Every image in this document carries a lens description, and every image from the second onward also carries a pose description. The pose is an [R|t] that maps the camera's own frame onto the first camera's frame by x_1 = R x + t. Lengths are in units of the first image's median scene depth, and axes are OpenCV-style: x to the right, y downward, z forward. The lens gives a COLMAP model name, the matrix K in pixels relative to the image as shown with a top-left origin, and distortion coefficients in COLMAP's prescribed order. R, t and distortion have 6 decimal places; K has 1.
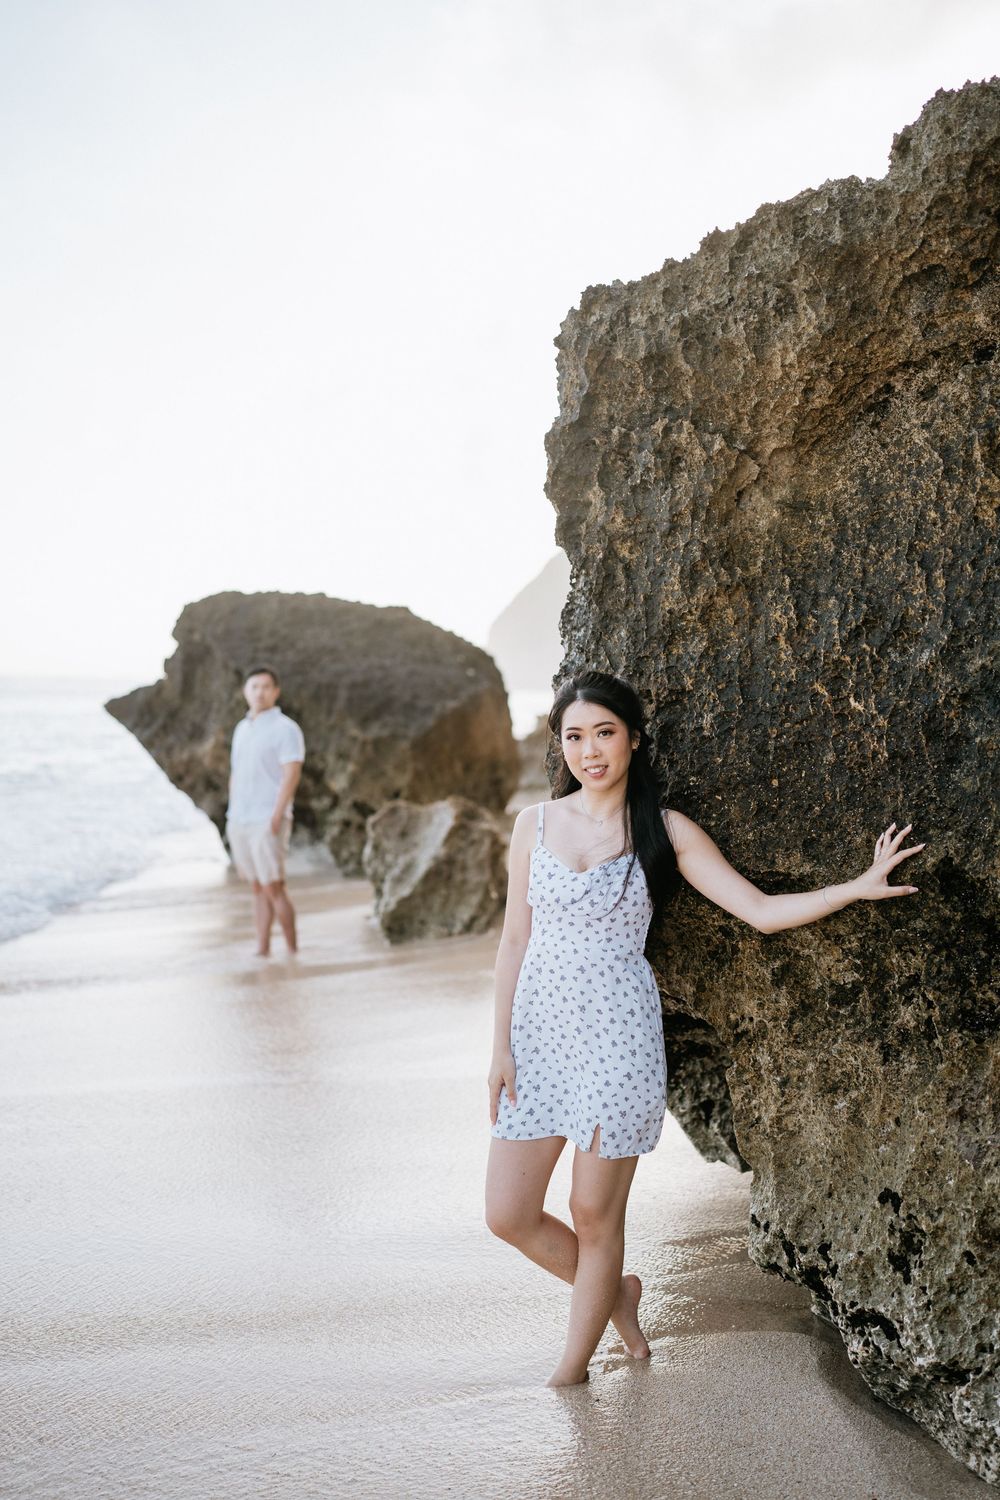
lens RADIAL K [[1482.8, 0, 508.3], [0, 1482.8, 726.9], [0, 0, 1]] dist [-0.007805, 0.116384]
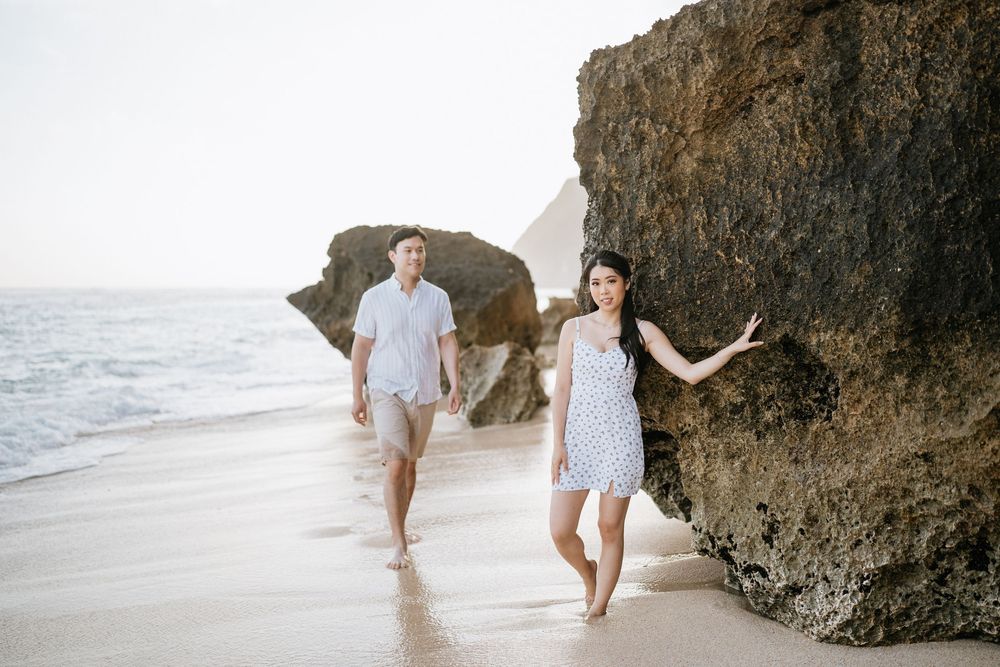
lens RADIAL K [[988.5, 0, 499.2], [0, 988.5, 313.7], [0, 0, 1]] dist [-0.007805, 0.116384]
pose [[0.999429, -0.026855, -0.020485, -0.054102], [0.026758, 0.999629, -0.004994, 0.050378], [0.020612, 0.004443, 0.999778, -0.296269]]
